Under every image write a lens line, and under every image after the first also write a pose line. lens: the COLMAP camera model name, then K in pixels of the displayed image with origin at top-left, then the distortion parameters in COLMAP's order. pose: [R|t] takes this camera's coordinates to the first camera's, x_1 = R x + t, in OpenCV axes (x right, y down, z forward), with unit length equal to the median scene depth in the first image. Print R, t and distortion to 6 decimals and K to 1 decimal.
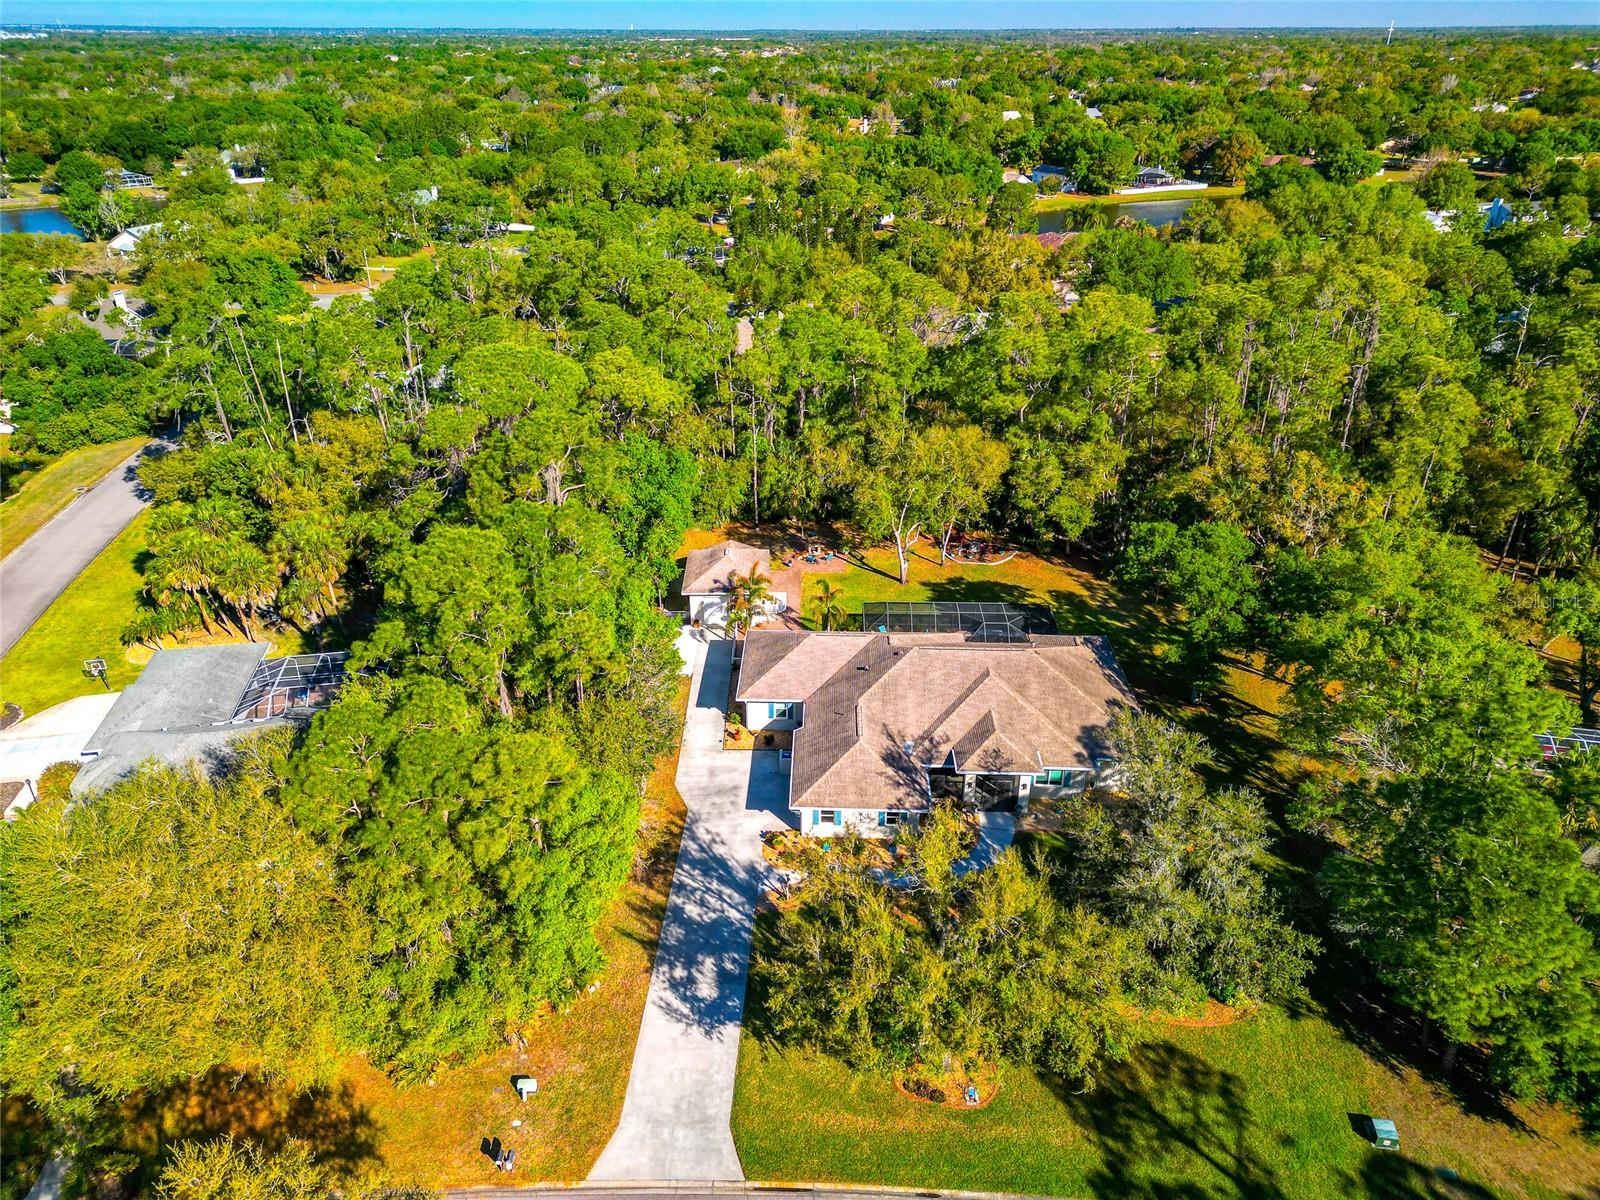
lens RADIAL K [[1119.7, 0, 797.7], [0, 1119.7, 604.1], [0, 0, 1]] dist [0.081219, -0.078545]
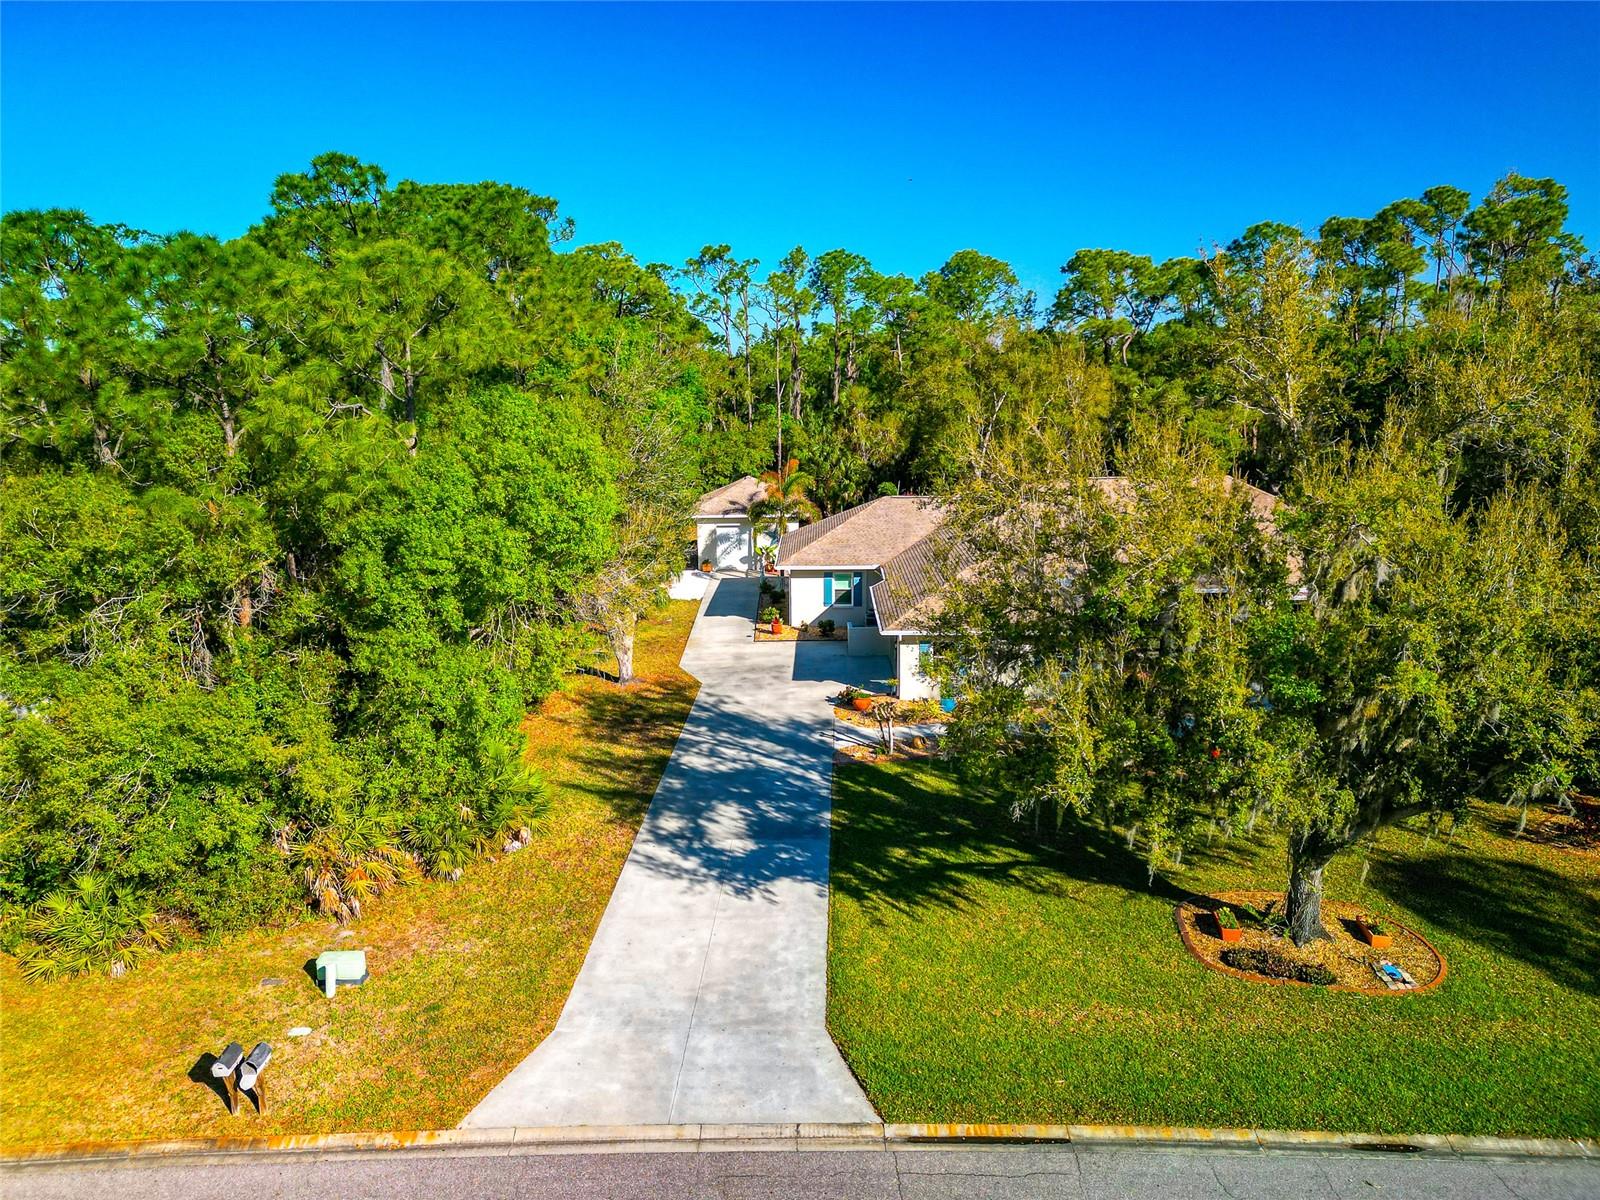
lens RADIAL K [[1156.2, 0, 797.7], [0, 1156.2, 595.4], [0, 0, 1]] dist [0.081021, -0.075809]
pose [[0.999892, -0.011944, 0.008539, -0.037100], [0.013804, 0.962868, -0.269619, 0.218477], [-0.005002, 0.269708, 0.962929, 0.286682]]
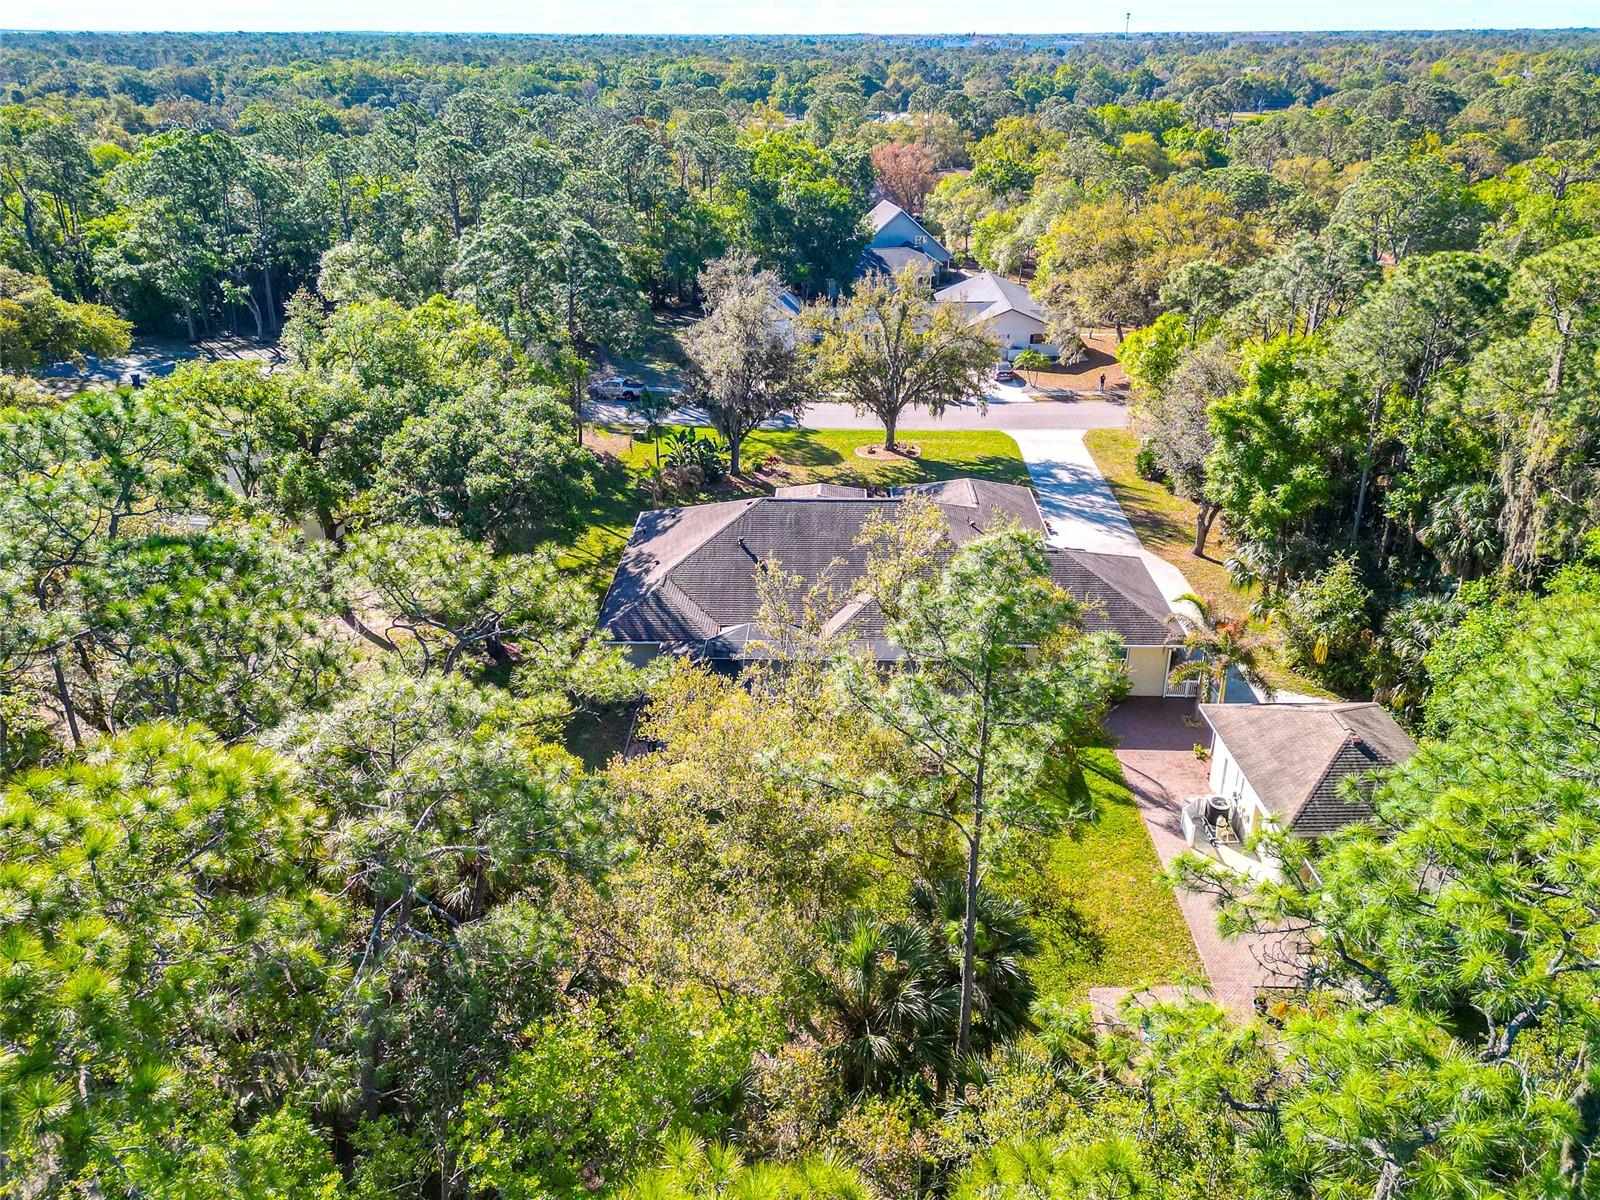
lens RADIAL K [[1186.3, 0, 806.3], [0, 1186.3, 592.5], [0, 0, 1]] dist [0.089267, -0.097586]
pose [[-0.999935, -0.000002, -0.011364, 0.140770], [-0.008875, 0.624697, 0.780817, -0.416747], [0.007098, 0.780867, -0.624657, 1.193515]]
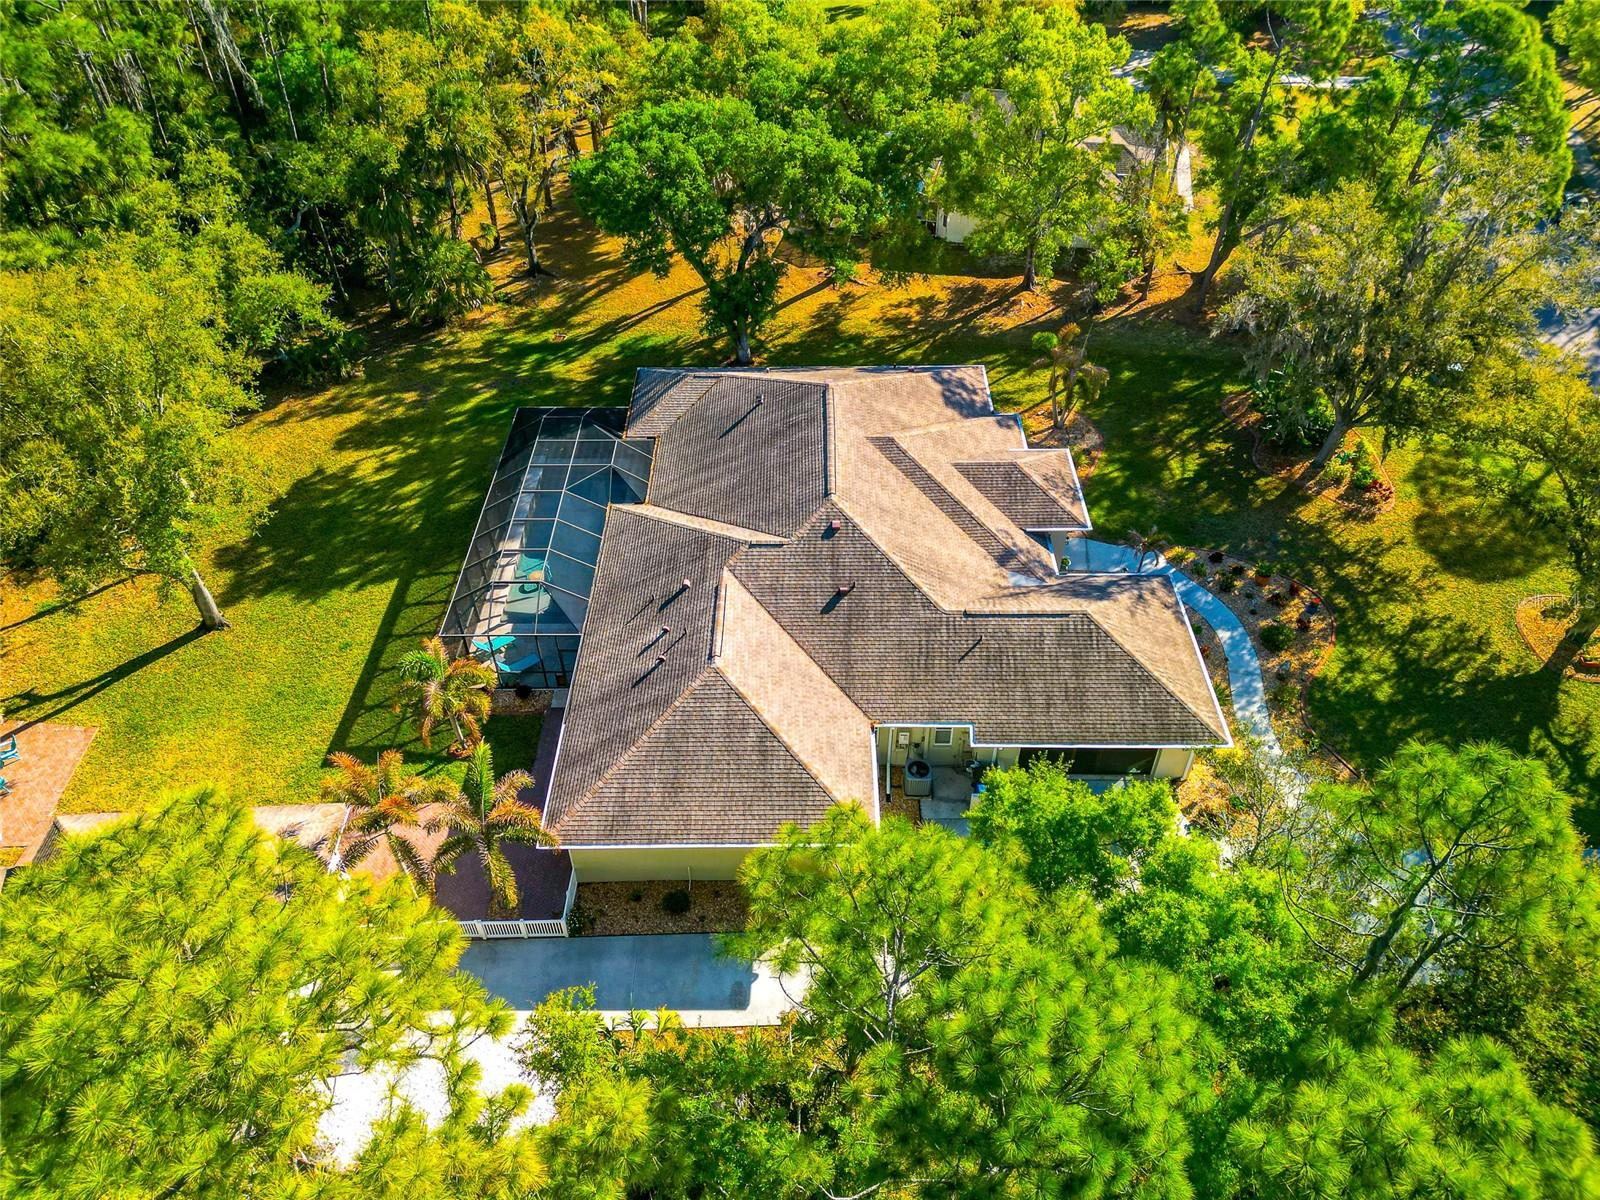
lens RADIAL K [[1116.3, 0, 796.3], [0, 1116.3, 603.3], [0, 0, 1]] dist [0.083586, -0.081358]
pose [[-0.022209, -0.680687, 0.732237, -0.242663], [0.462563, 0.642312, 0.611123, -0.199354], [-0.886308, 0.352278, 0.300595, 0.676161]]
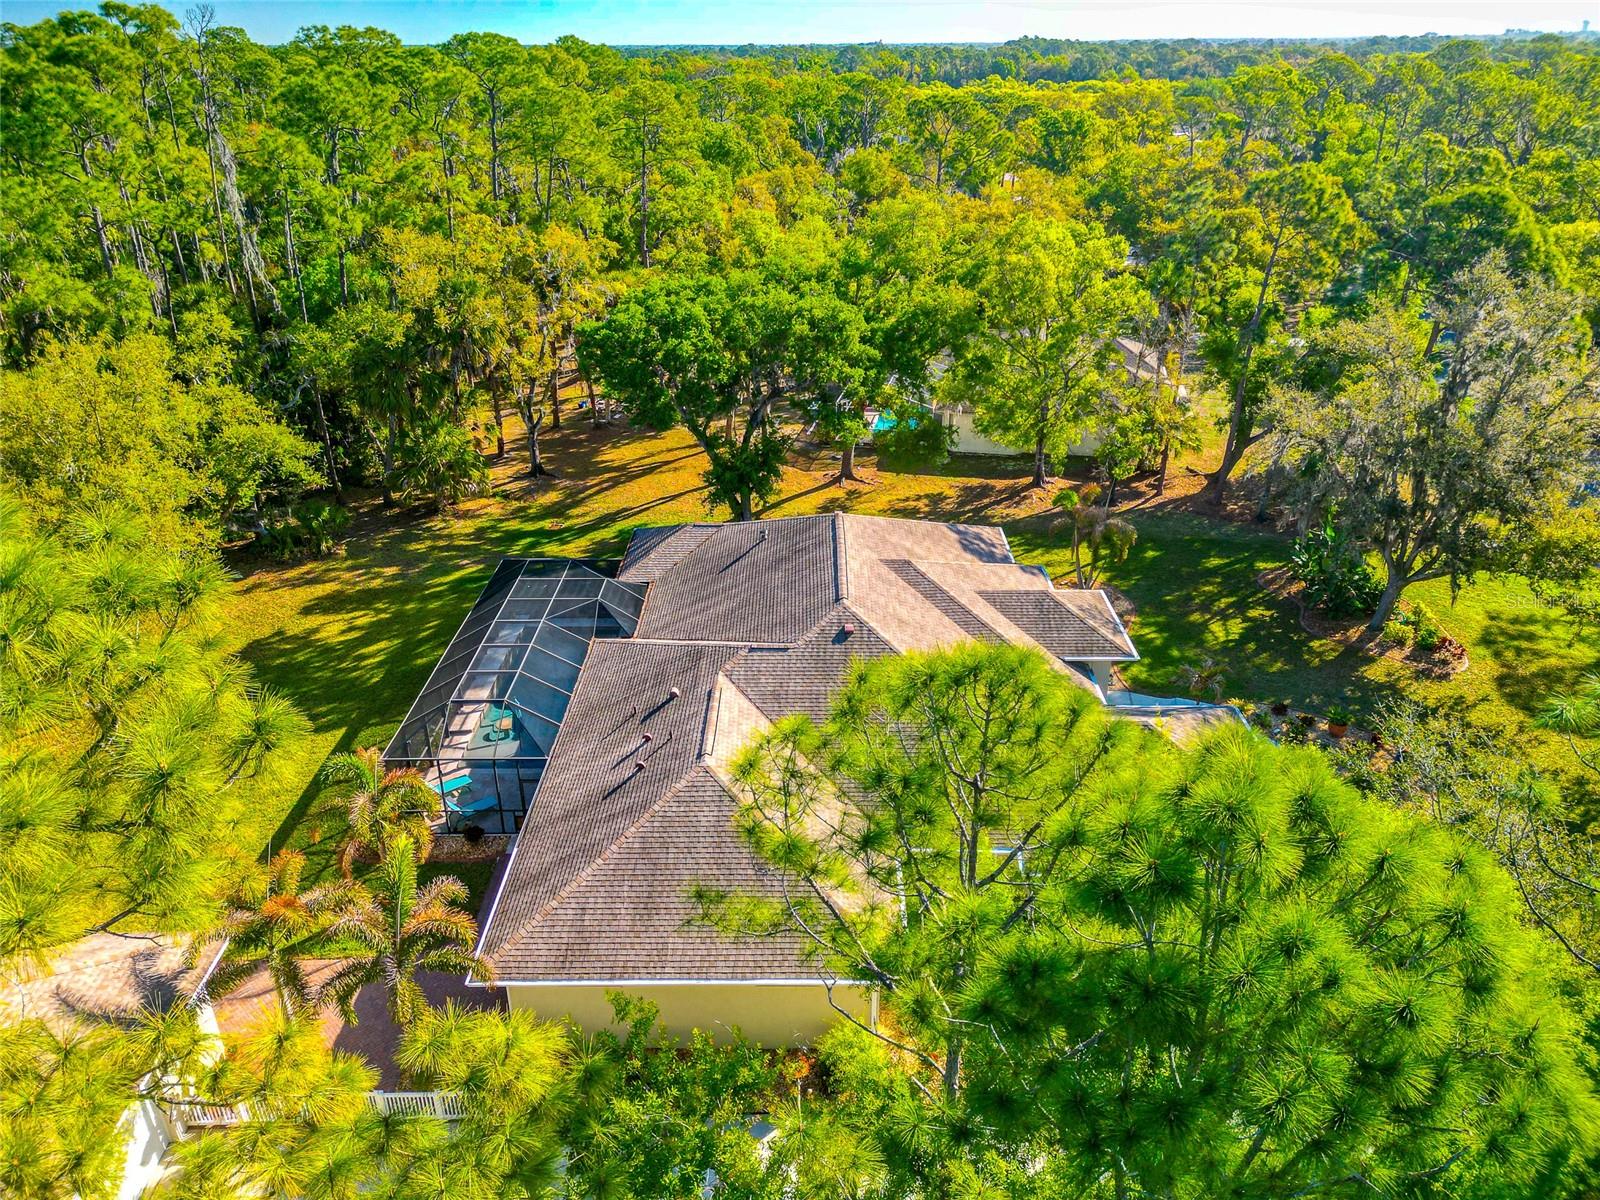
lens RADIAL K [[1116.3, 0, 796.3], [0, 1116.3, 603.3], [0, 0, 1]] dist [0.083586, -0.081358]
pose [[-0.018217, -0.443620, 0.896030, -0.239743], [0.458040, 0.792904, 0.401875, -0.120249], [-0.888745, 0.417738, 0.188752, 0.719409]]
